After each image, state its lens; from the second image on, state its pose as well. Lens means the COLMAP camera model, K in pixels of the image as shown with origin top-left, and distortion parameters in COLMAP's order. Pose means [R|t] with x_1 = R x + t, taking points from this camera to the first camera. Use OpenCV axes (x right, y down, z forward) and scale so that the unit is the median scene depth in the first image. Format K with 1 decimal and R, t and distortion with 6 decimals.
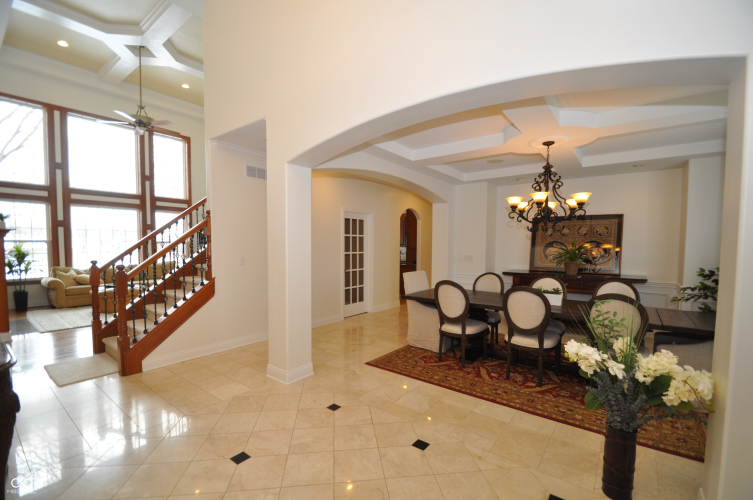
lens RADIAL K [[330.2, 0, 375.9], [0, 330.2, 262.0], [0, 0, 1]] dist [0.009480, -0.014366]
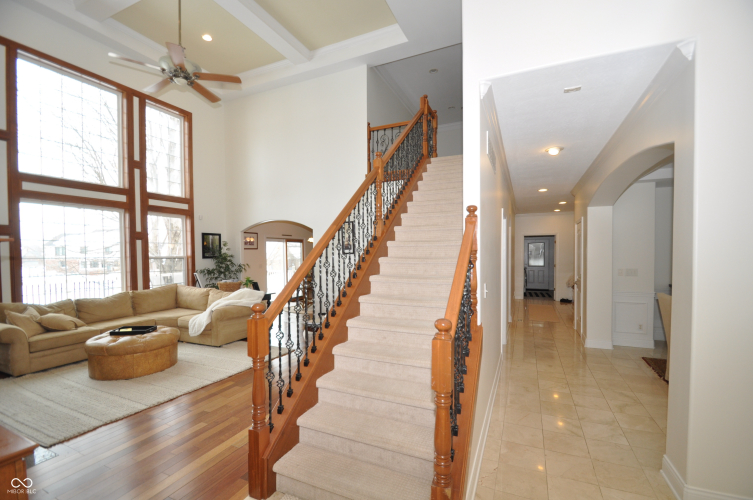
lens RADIAL K [[330.2, 0, 375.9], [0, 330.2, 262.0], [0, 0, 1]] dist [0.009480, -0.014366]
pose [[0.973189, -0.017067, 0.229372, -0.640399], [0.023531, 0.999398, -0.025478, -0.040477], [-0.228800, 0.030192, 0.973005, 0.393072]]
